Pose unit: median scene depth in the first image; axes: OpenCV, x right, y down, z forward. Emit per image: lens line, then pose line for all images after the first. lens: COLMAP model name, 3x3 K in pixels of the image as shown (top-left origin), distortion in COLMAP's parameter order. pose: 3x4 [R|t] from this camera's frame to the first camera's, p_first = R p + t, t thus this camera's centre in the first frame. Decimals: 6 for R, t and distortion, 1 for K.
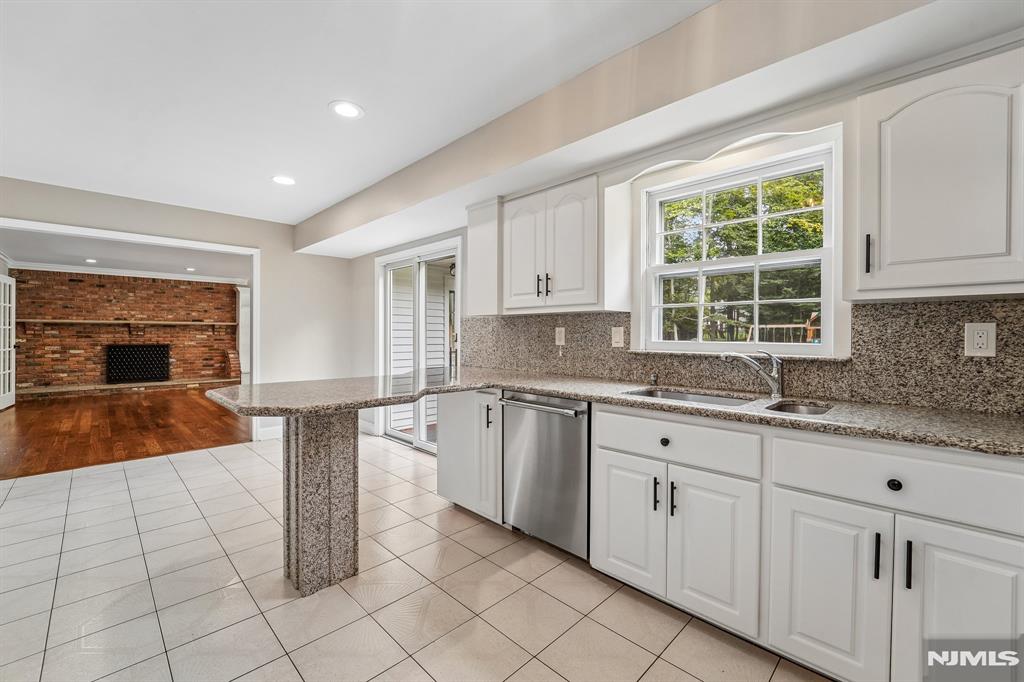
lens RADIAL K [[420.6, 0, 515.8], [0, 420.6, 338.4], [0, 0, 1]] dist [-0.026909, 0.000068]
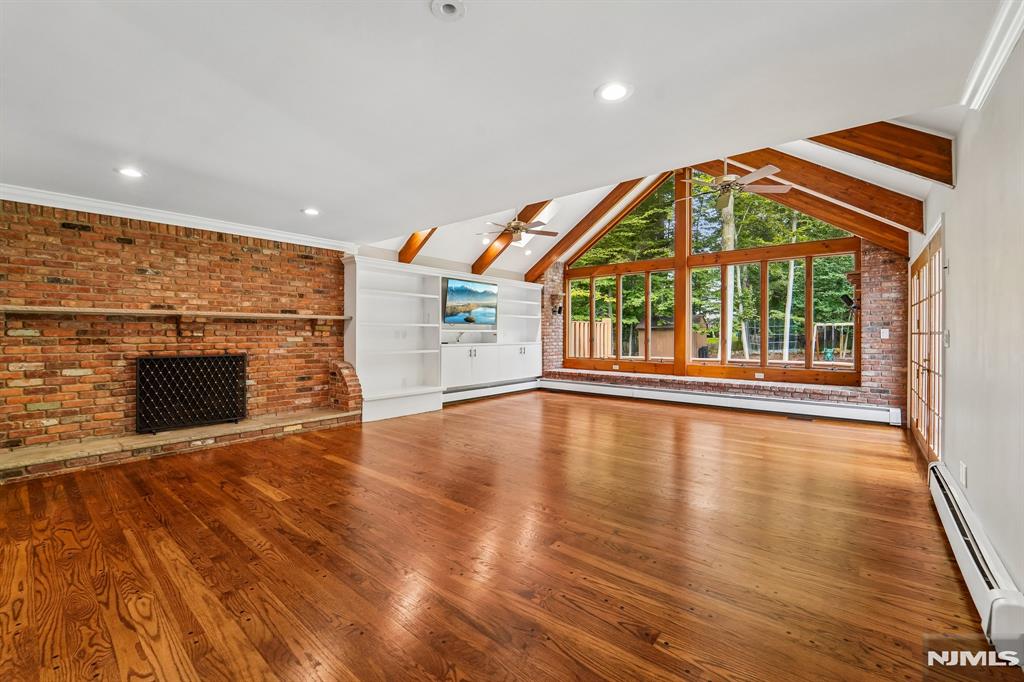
lens RADIAL K [[420.6, 0, 515.8], [0, 420.6, 338.4], [0, 0, 1]] dist [-0.026909, 0.000068]
pose [[0.995663, -0.006683, 0.092789, -0.532059], [0.006750, 0.999977, -0.000404, -0.004001], [-0.092785, 0.001029, 0.995686, 0.412964]]
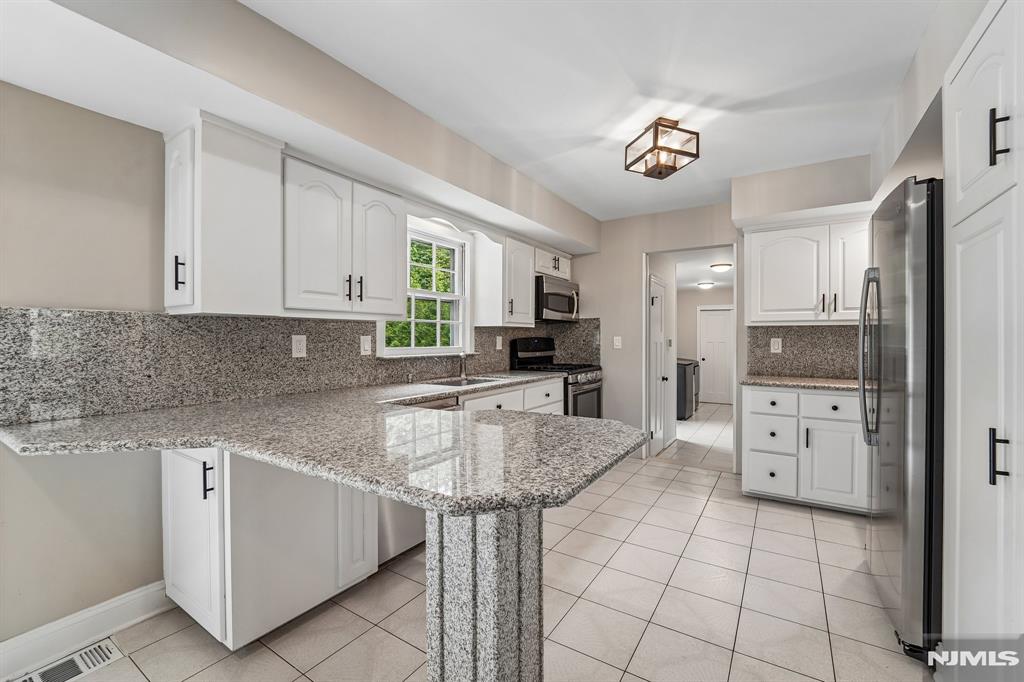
lens RADIAL K [[420.6, 0, 515.8], [0, 420.6, 338.4], [0, 0, 1]] dist [-0.026909, 0.000068]
pose [[-0.213246, -0.005867, 0.976981, -4.349263], [0.007488, 0.999943, 0.007639, -0.130470], [-0.976970, 0.008945, -0.213190, 4.314222]]
